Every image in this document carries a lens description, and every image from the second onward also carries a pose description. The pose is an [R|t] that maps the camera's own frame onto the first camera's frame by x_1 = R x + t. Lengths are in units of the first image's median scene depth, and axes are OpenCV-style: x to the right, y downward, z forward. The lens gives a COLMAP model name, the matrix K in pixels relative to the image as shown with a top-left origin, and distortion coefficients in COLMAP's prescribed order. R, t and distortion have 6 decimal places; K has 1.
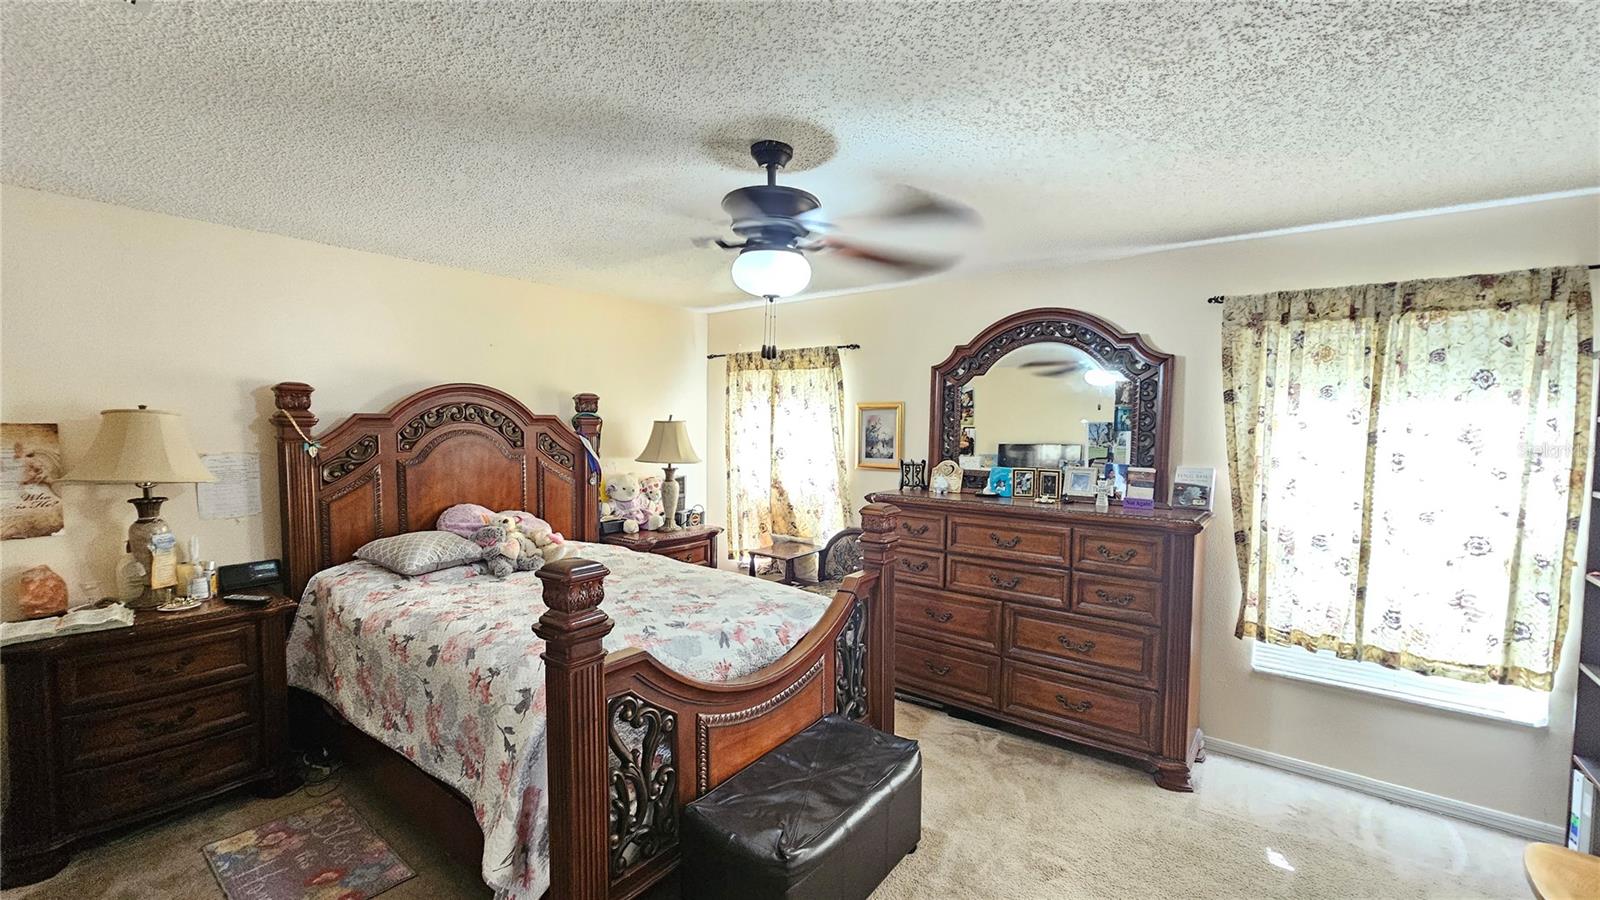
lens RADIAL K [[651.9, 0, 802.1], [0, 651.9, 461.1], [0, 0, 1]] dist [-0.007830, 0.002513]
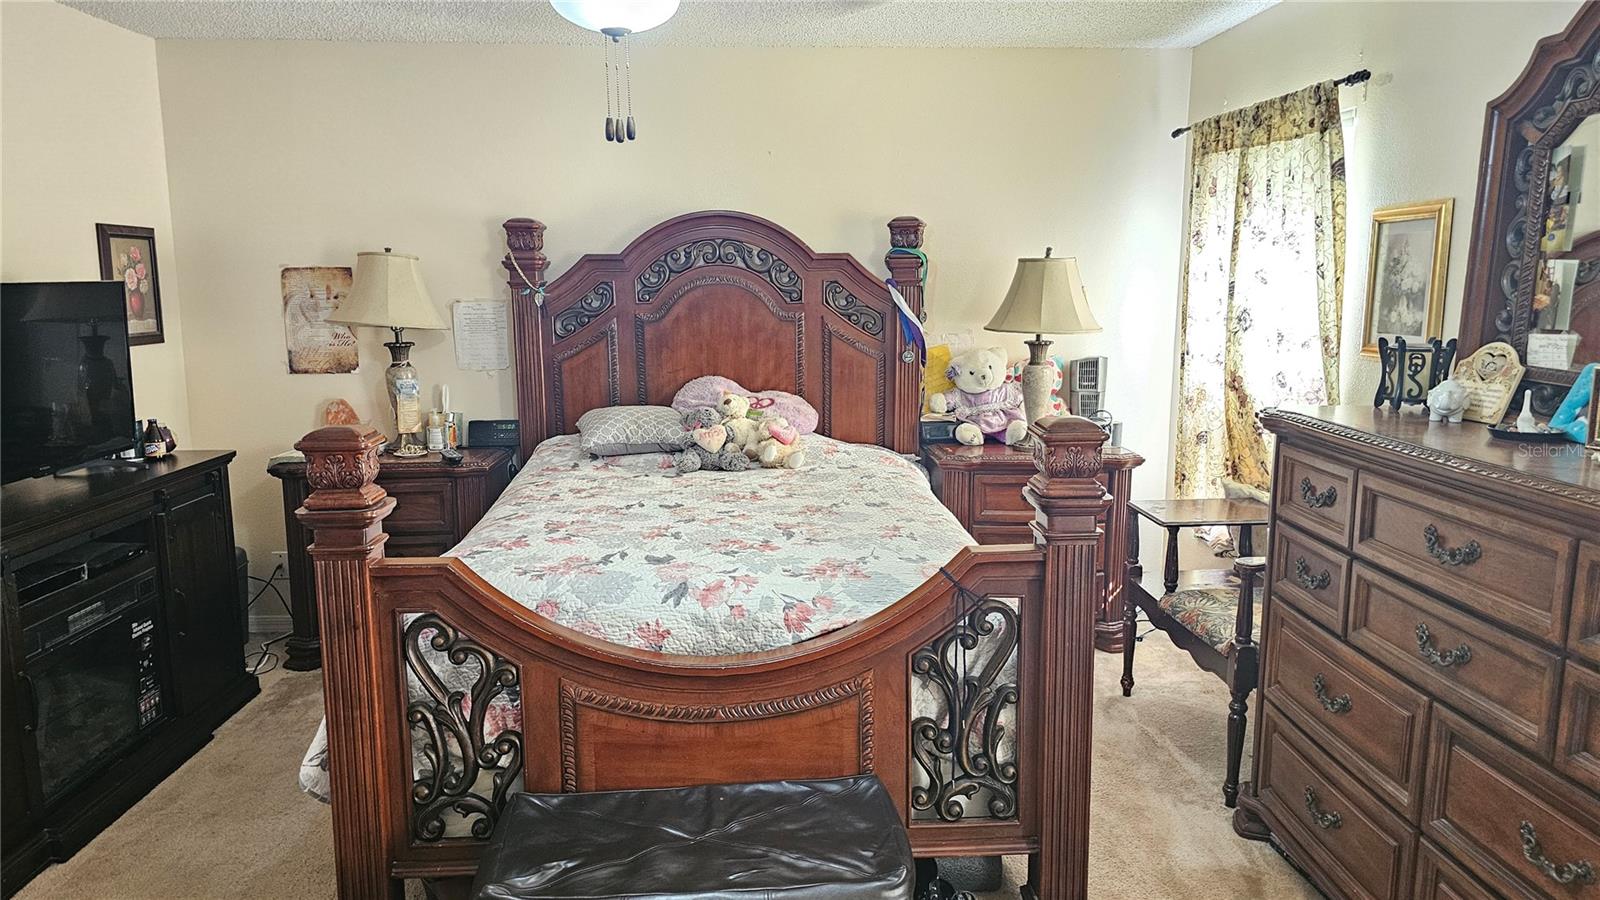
lens RADIAL K [[1078.7, 0, 800.6], [0, 1078.7, 453.1], [0, 0, 1]] dist [0.042478, -0.017763]
pose [[0.659700, 0.114306, -0.742785, 0.448592], [-0.037162, 0.992118, 0.119670, 0.002104], [0.750609, -0.051343, 0.658748, 0.238472]]
